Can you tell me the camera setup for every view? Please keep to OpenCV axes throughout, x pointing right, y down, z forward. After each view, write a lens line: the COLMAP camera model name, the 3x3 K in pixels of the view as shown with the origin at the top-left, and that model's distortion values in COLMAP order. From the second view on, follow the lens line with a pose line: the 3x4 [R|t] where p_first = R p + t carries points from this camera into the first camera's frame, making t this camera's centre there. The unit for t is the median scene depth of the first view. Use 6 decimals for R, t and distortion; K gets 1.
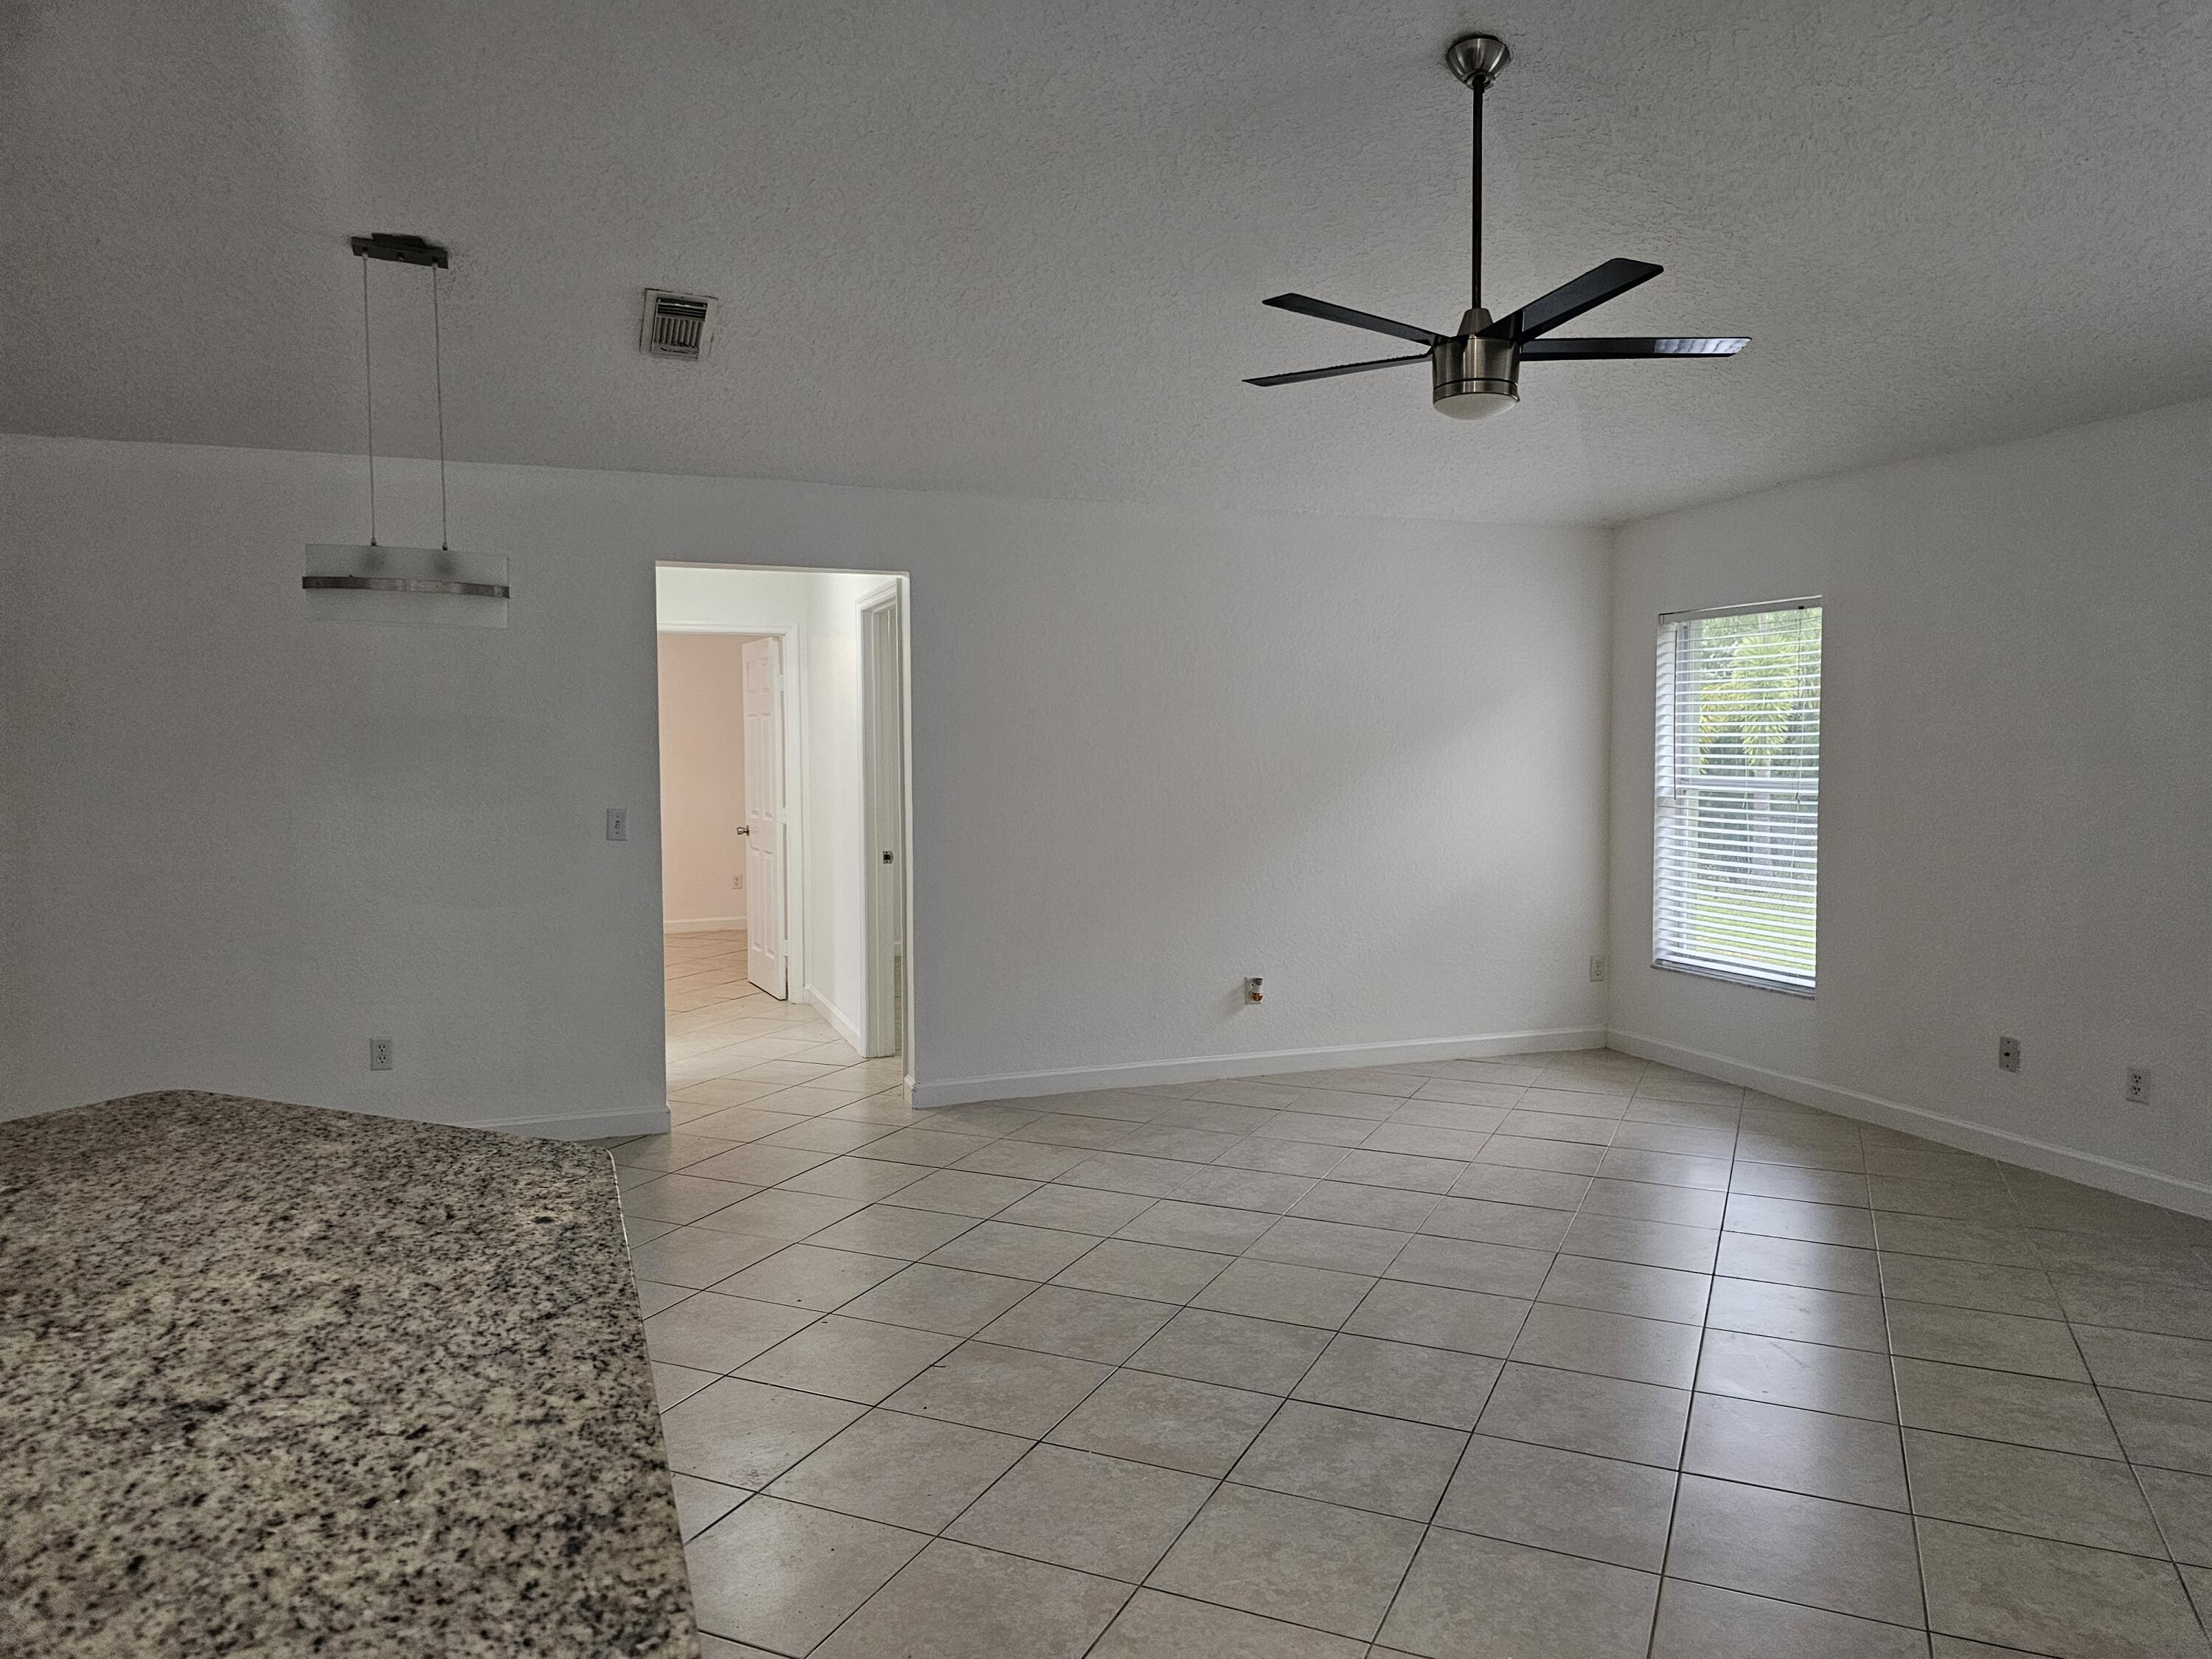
lens RADIAL K [[1487.1, 0, 1101.8], [0, 1487.1, 816.8], [0, 0, 1]] dist [0.056504, -0.056877]
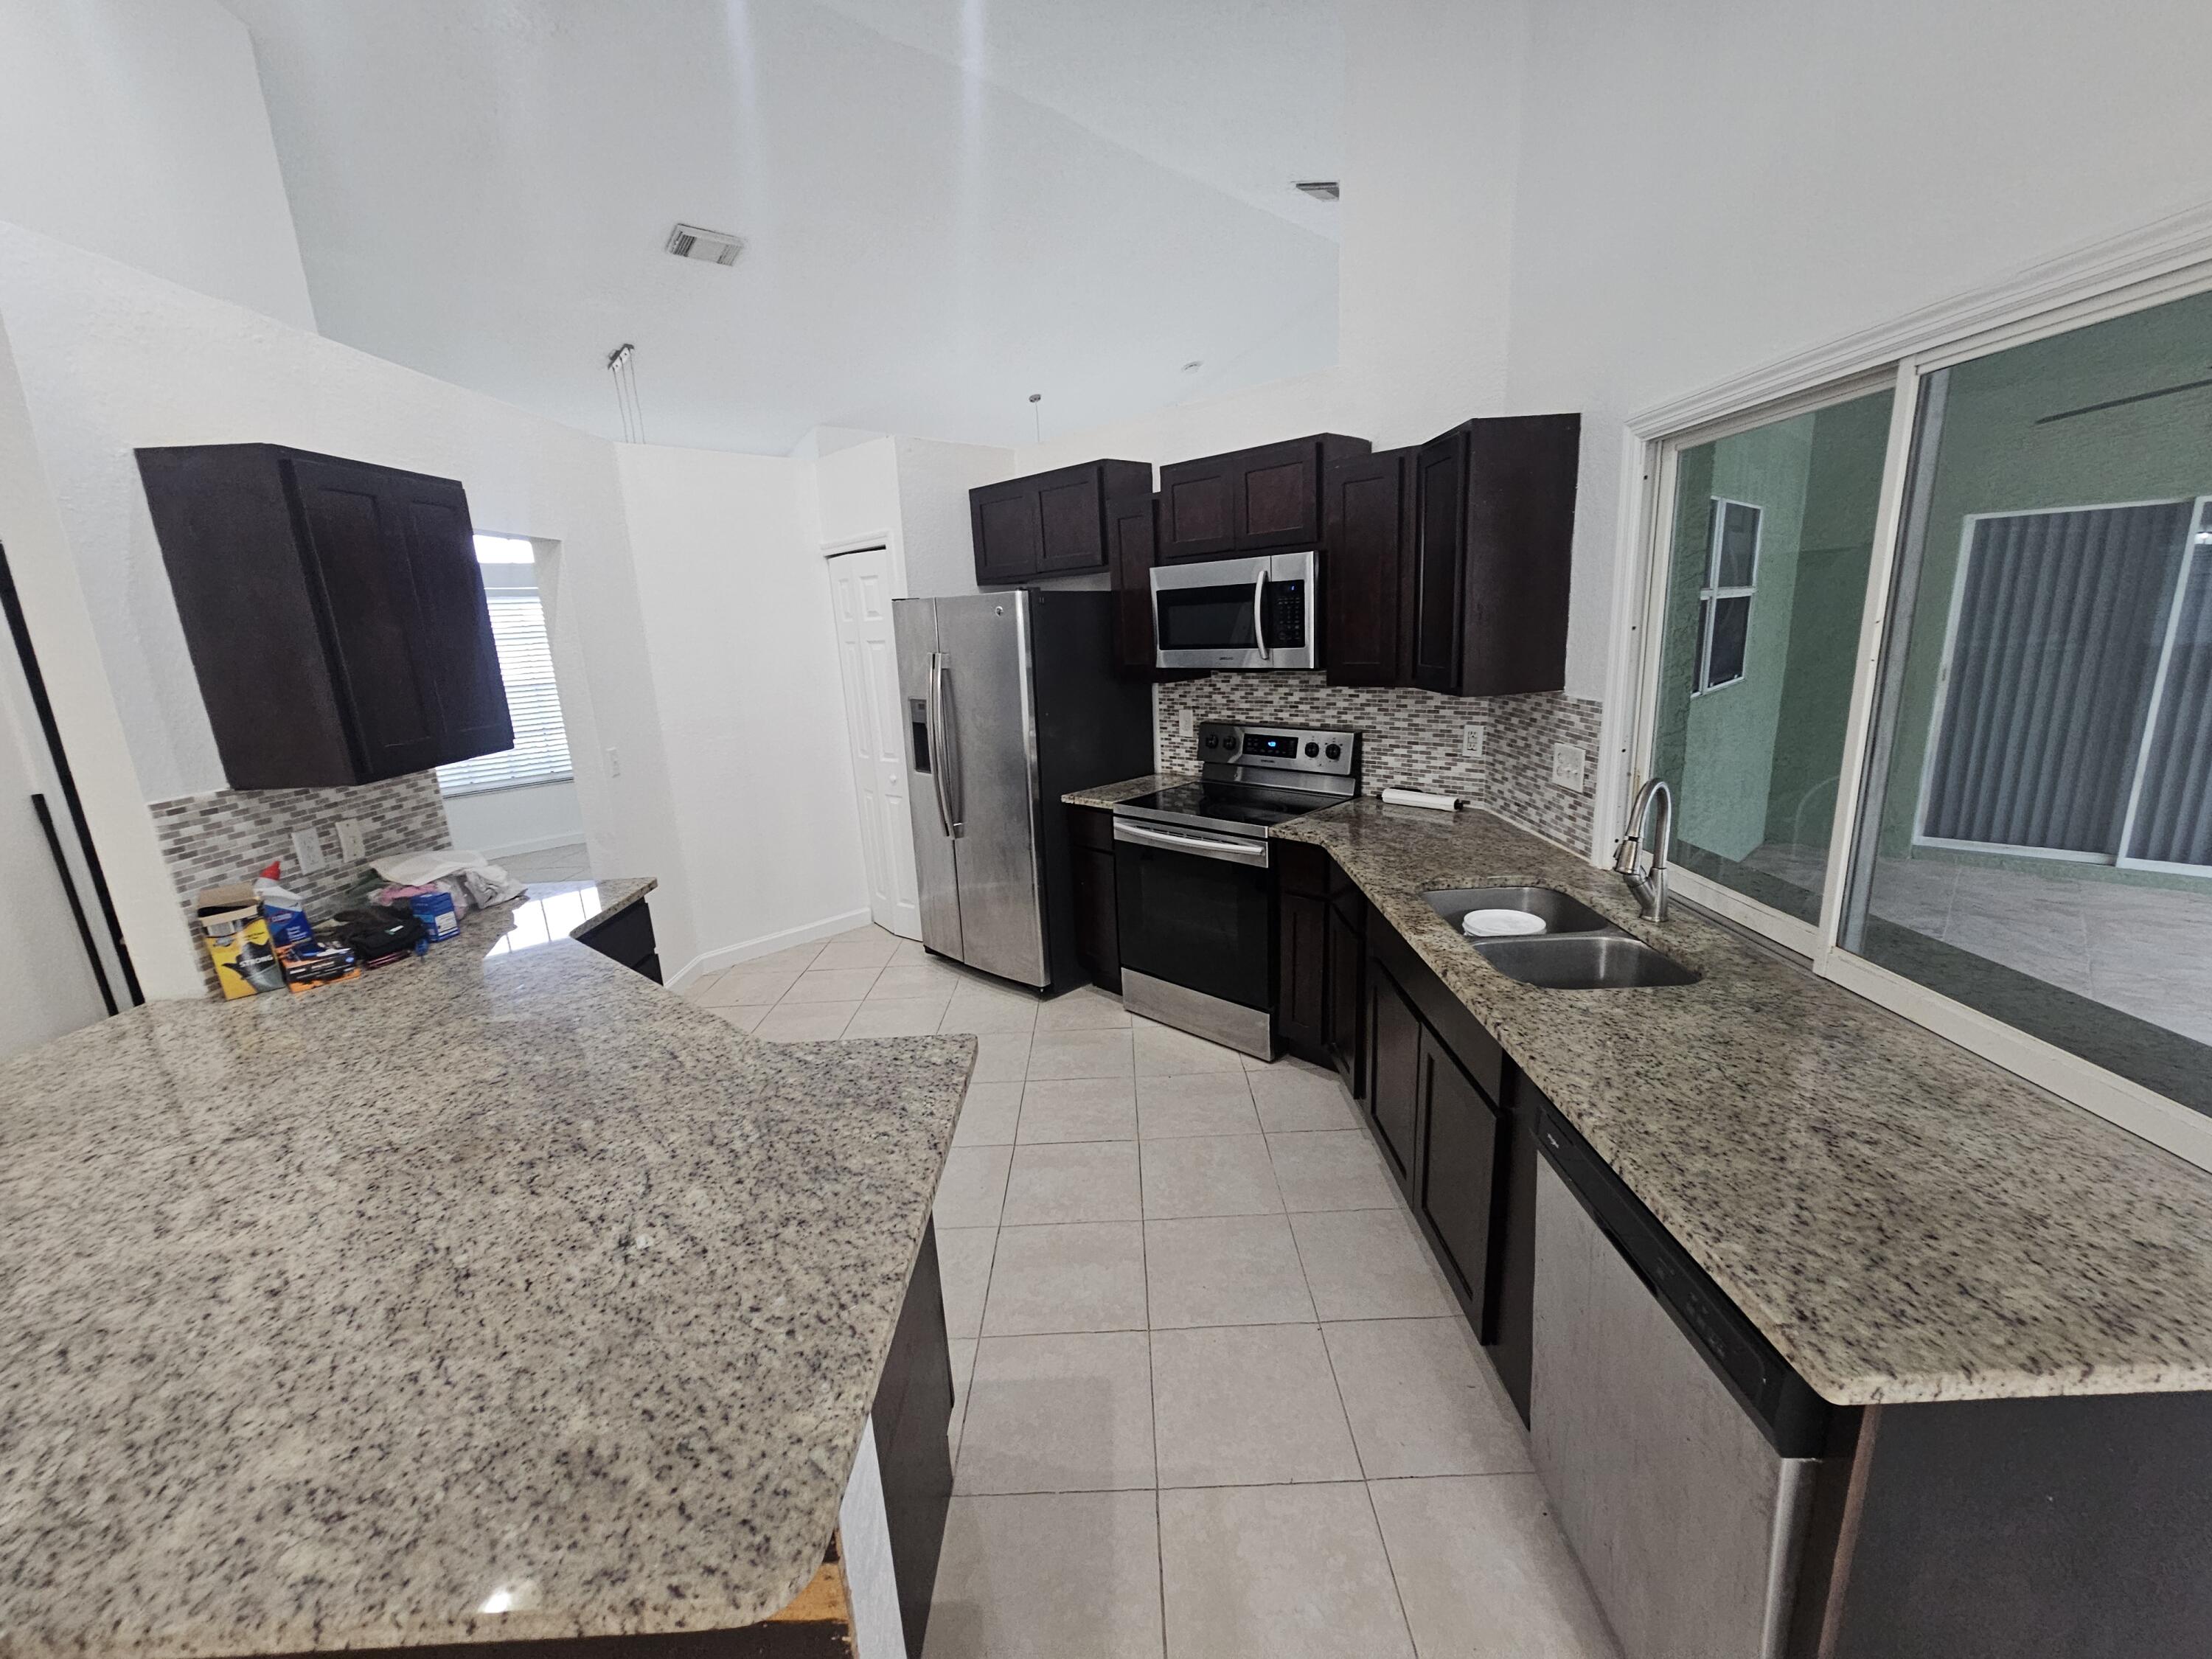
lens RADIAL K [[908.3, 0, 1113.8], [0, 908.3, 837.9], [0, 0, 1]] dist [-0.004844, 0.003512]
pose [[-0.905755, 0.152654, -0.395355, -0.517586], [0.037912, 0.958320, 0.283169, -0.120117], [0.422103, 0.241493, -0.873791, 1.025183]]
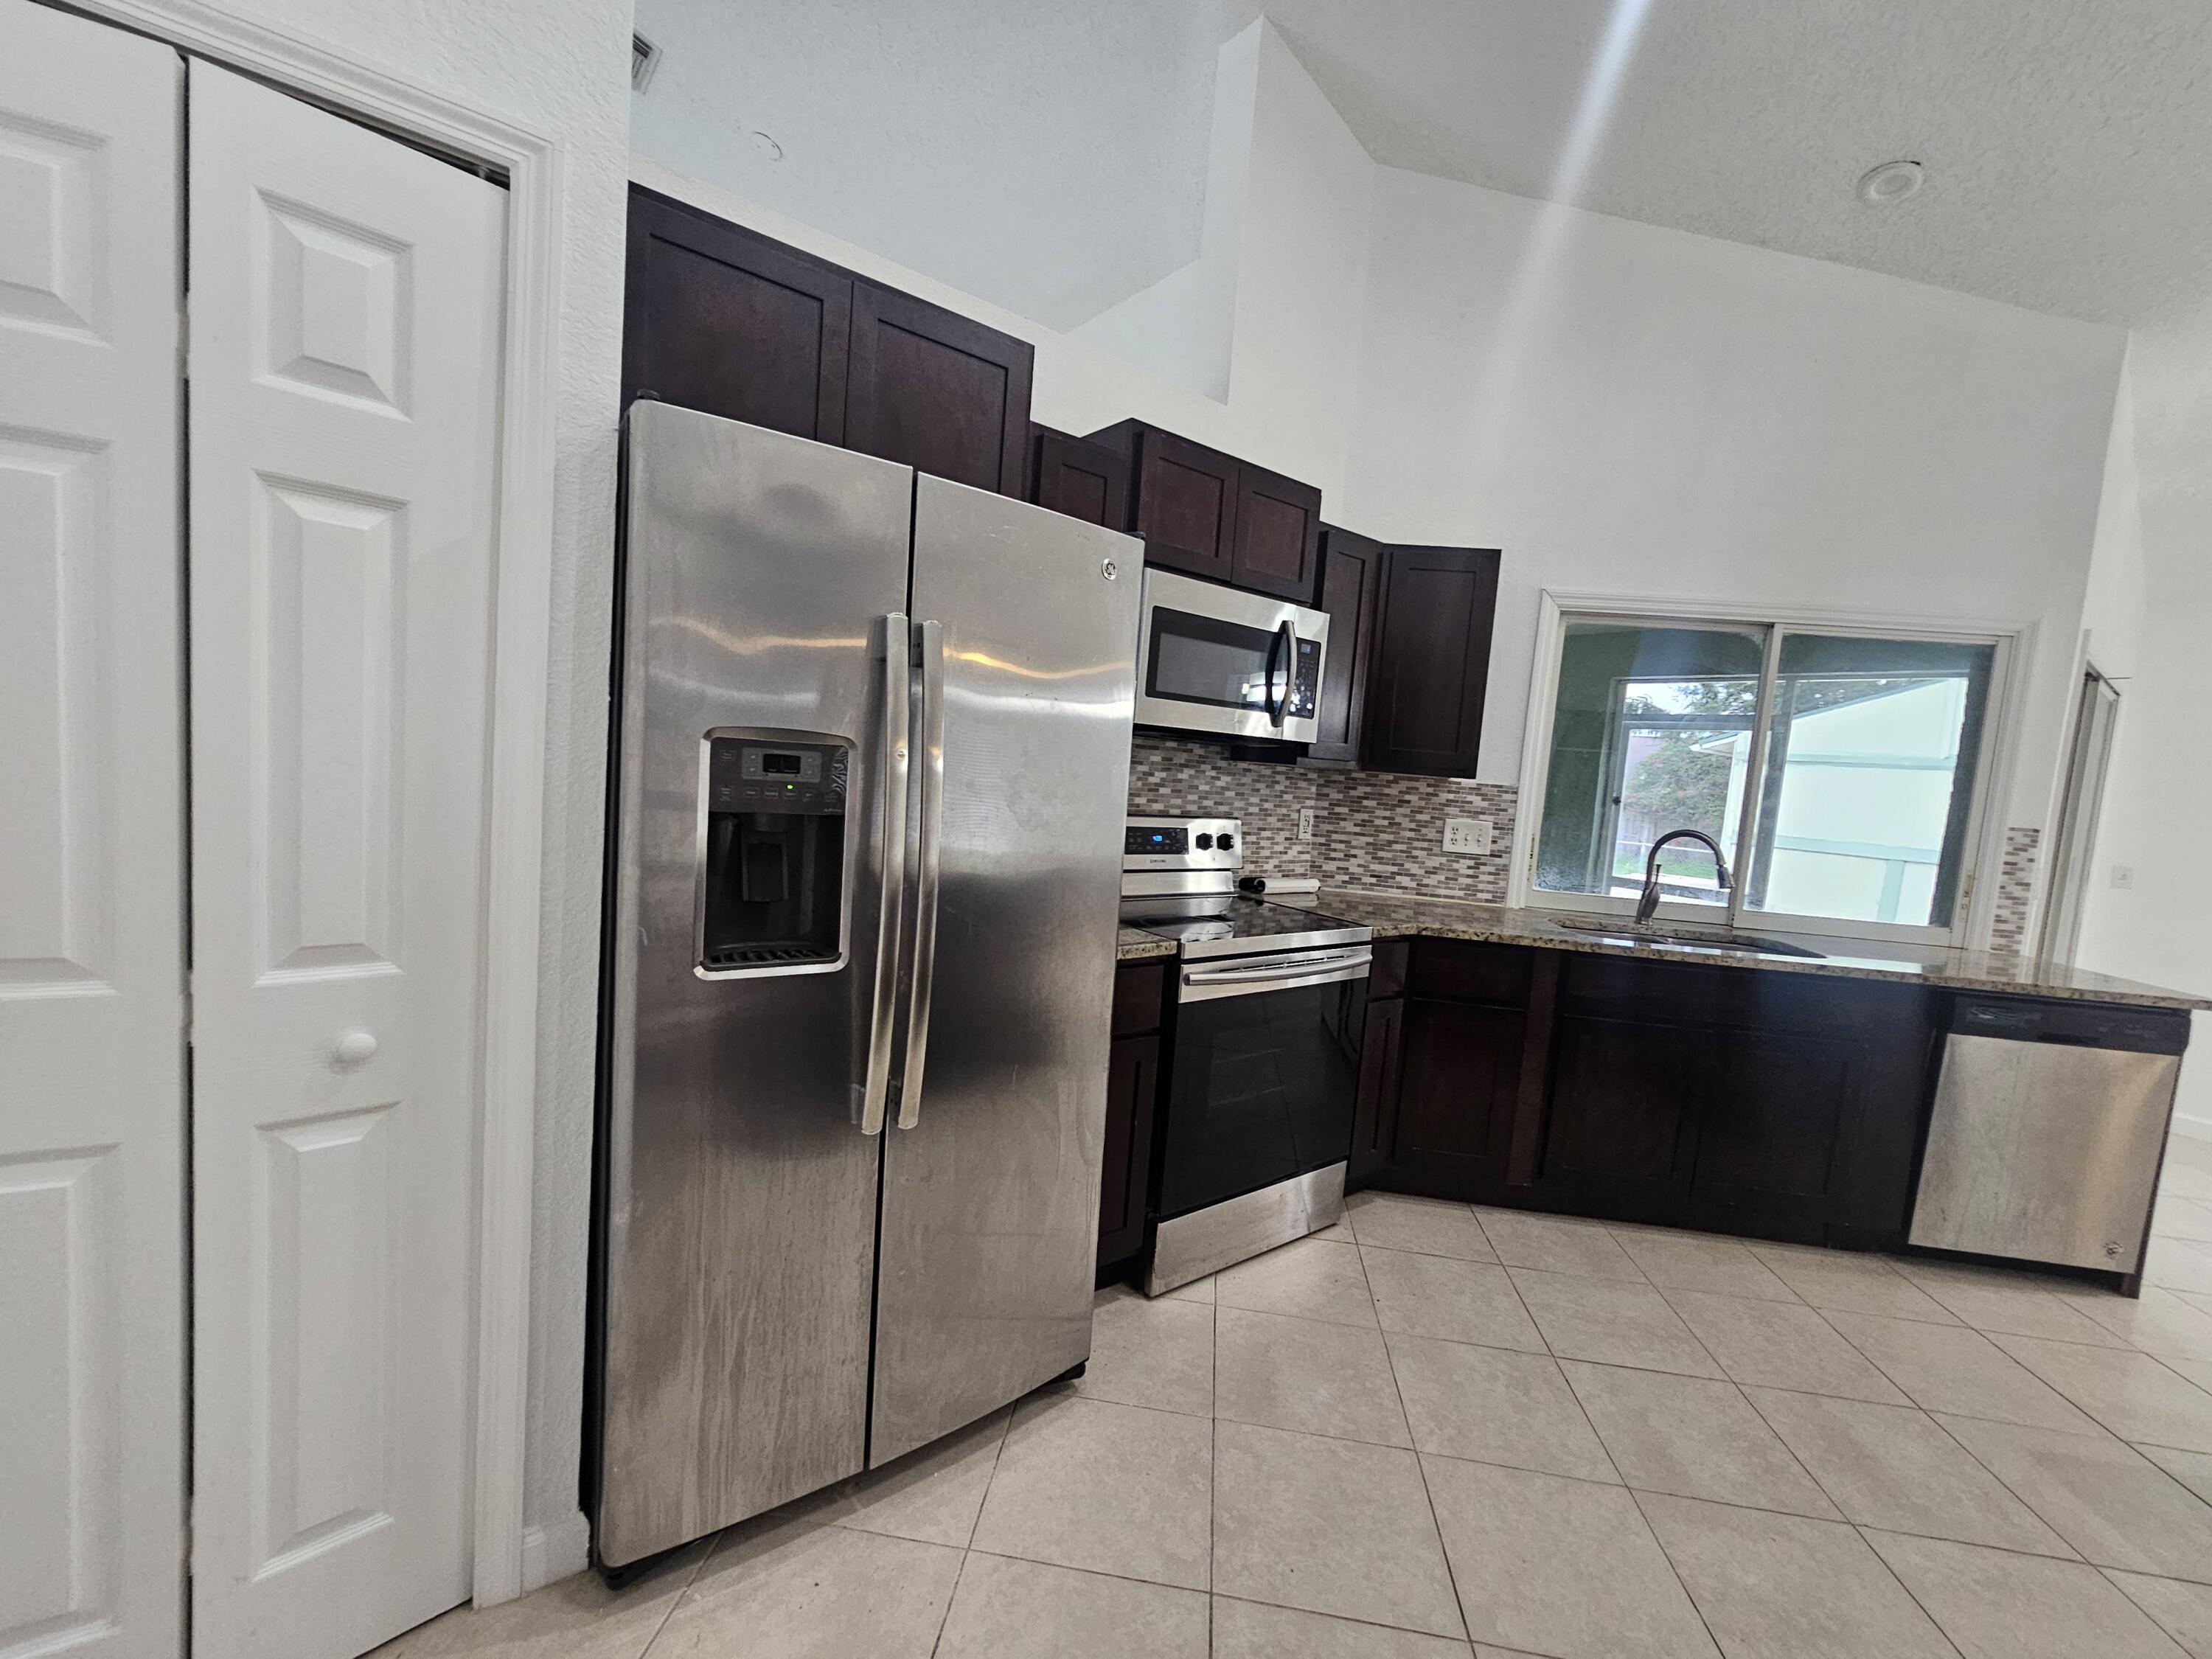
lens RADIAL K [[908.3, 0, 1113.8], [0, 908.3, 837.9], [0, 0, 1]] dist [-0.004844, 0.003512]
pose [[0.308705, 0.111370, -0.944615, -0.345903], [-0.126076, 0.989150, 0.075418, 0.057245], [0.942765, 0.095811, 0.319397, -0.386279]]
